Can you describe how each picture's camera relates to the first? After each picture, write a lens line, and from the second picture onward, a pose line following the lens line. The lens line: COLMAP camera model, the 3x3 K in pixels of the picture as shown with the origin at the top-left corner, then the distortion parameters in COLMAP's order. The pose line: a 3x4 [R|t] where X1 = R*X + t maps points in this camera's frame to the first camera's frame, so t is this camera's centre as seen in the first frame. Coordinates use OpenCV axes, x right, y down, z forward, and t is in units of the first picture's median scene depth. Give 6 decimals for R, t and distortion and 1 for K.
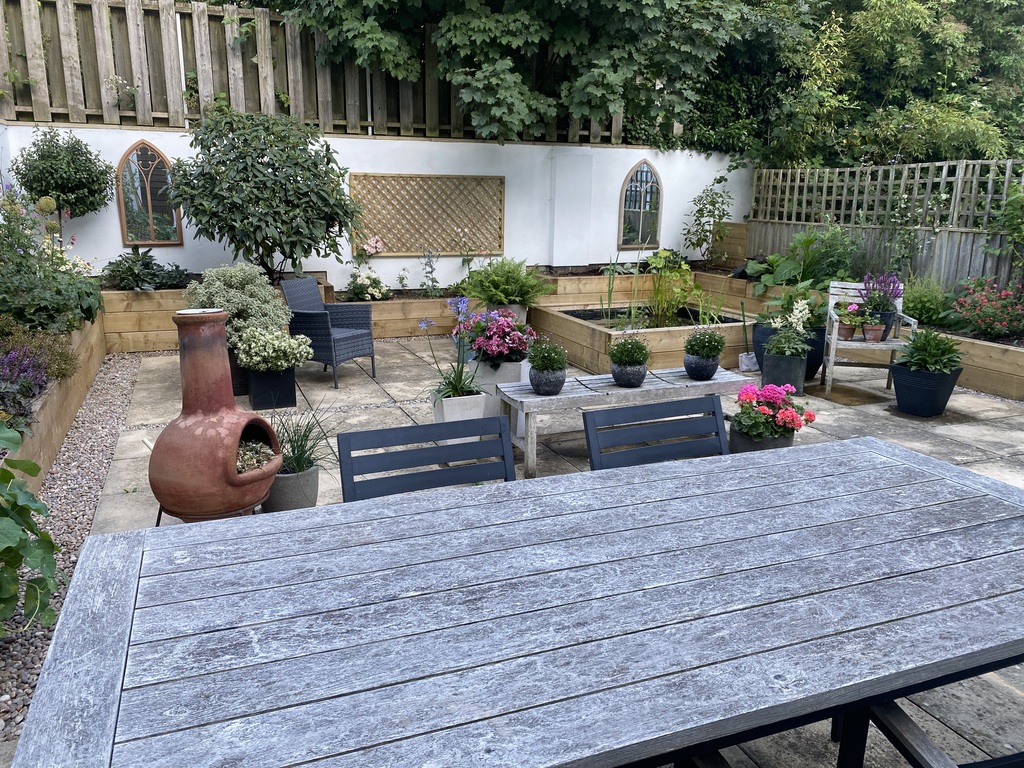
lens RADIAL K [[799.7, 0, 506.1], [0, 799.7, 380.9], [0, 0, 1]] dist [0.036922, -0.037373]
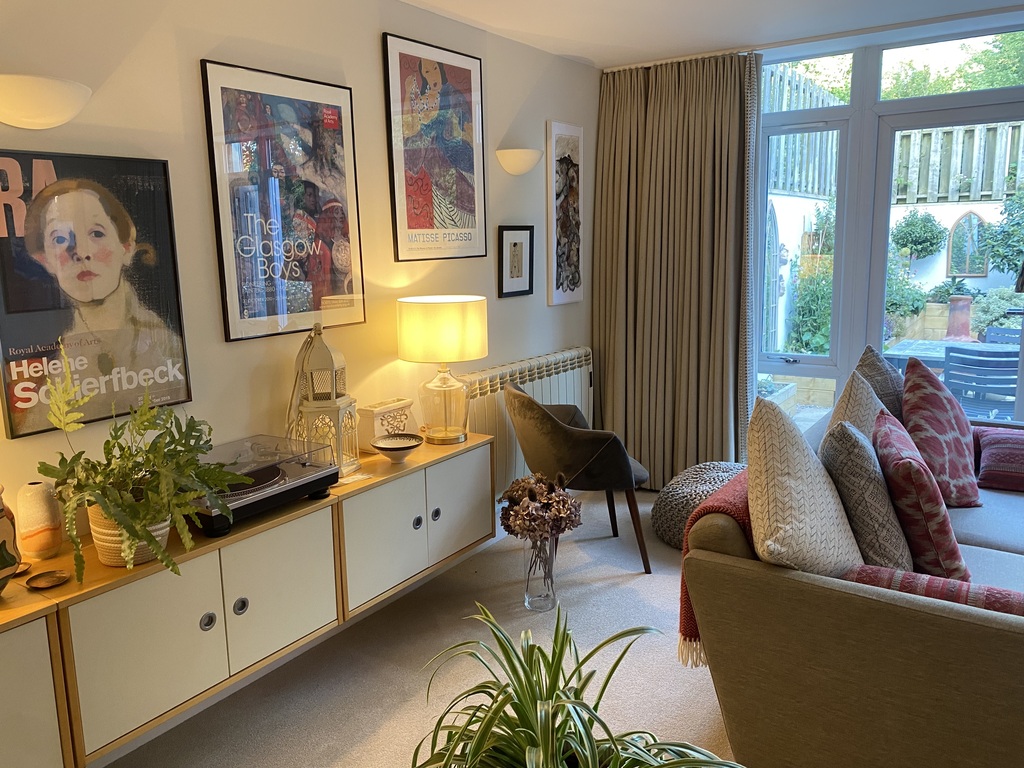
lens RADIAL K [[799.7, 0, 511.6], [0, 799.7, 381.4], [0, 0, 1]] dist [0.036922, -0.037373]
pose [[0.581320, 0.120646, -0.804681, 0.349574], [-0.161771, 0.986341, 0.031015, 0.132821], [0.797432, 0.112144, 0.592897, -0.638904]]
